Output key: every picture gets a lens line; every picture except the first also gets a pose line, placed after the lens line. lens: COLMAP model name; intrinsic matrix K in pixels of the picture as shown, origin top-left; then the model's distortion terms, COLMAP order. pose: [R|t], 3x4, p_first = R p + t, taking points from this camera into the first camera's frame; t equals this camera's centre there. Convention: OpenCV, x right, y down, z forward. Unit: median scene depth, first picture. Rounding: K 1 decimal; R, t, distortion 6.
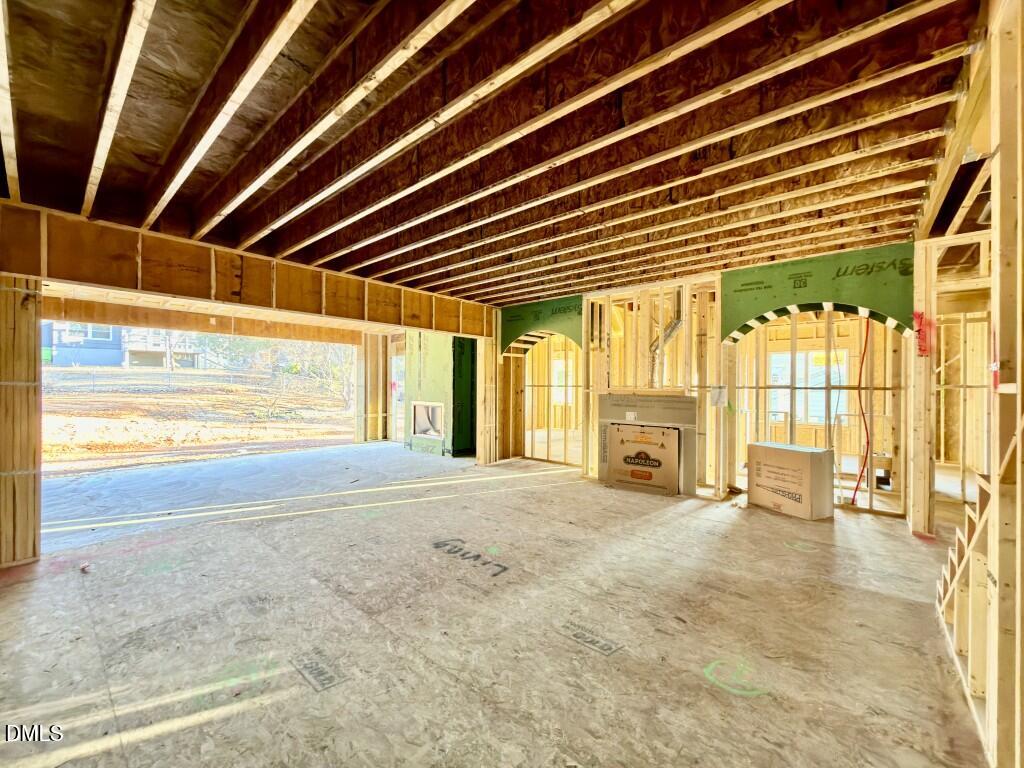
lens RADIAL K [[408.1, 0, 514.5], [0, 408.1, 387.1], [0, 0, 1]] dist [-0.003355, -0.000135]
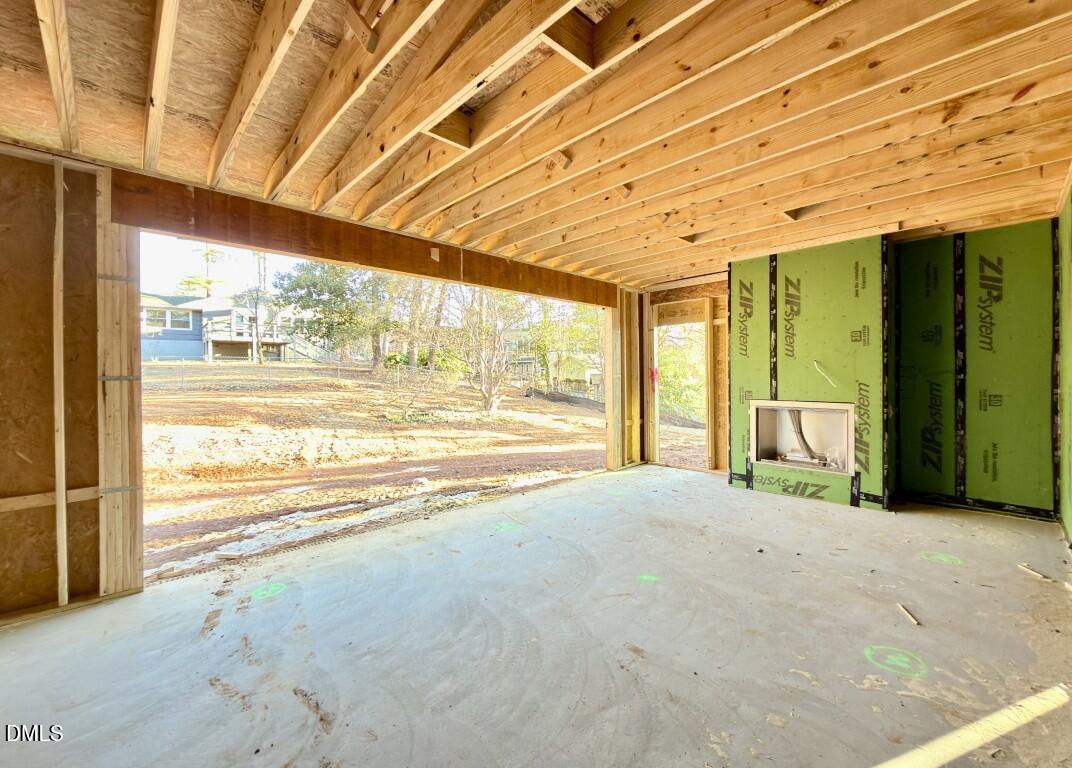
lens RADIAL K [[444.7, 0, 554.3], [0, 444.7, 378.9], [0, 0, 1]] dist [0.000932, -0.000464]
pose [[0.996703, -0.012511, -0.080165, -0.693569], [0.012327, 0.999920, -0.002790, 0.005662], [0.080194, 0.001793, 0.996778, 0.554035]]
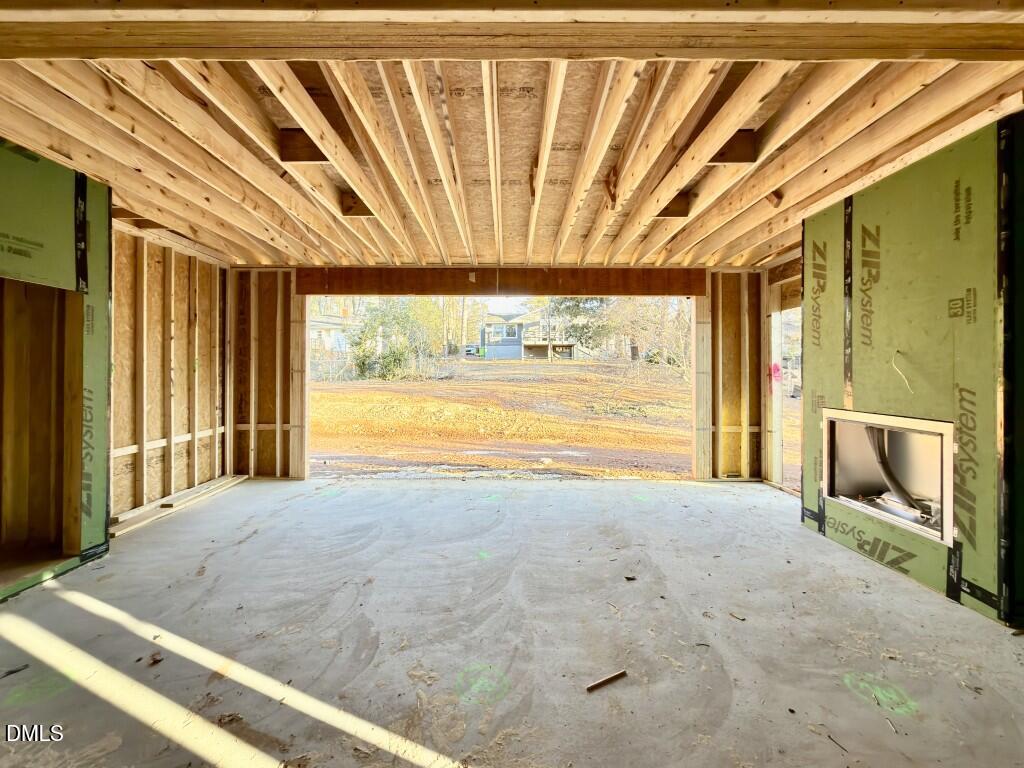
lens RADIAL K [[427.5, 0, 507.0], [0, 427.5, 371.0], [0, 0, 1]] dist [-0.000021, -0.000024]
pose [[0.647221, -0.007681, -0.762264, -0.198740], [-0.005156, 0.999882, -0.014453, 0.008417], [0.762285, 0.013285, 0.647105, 0.739949]]
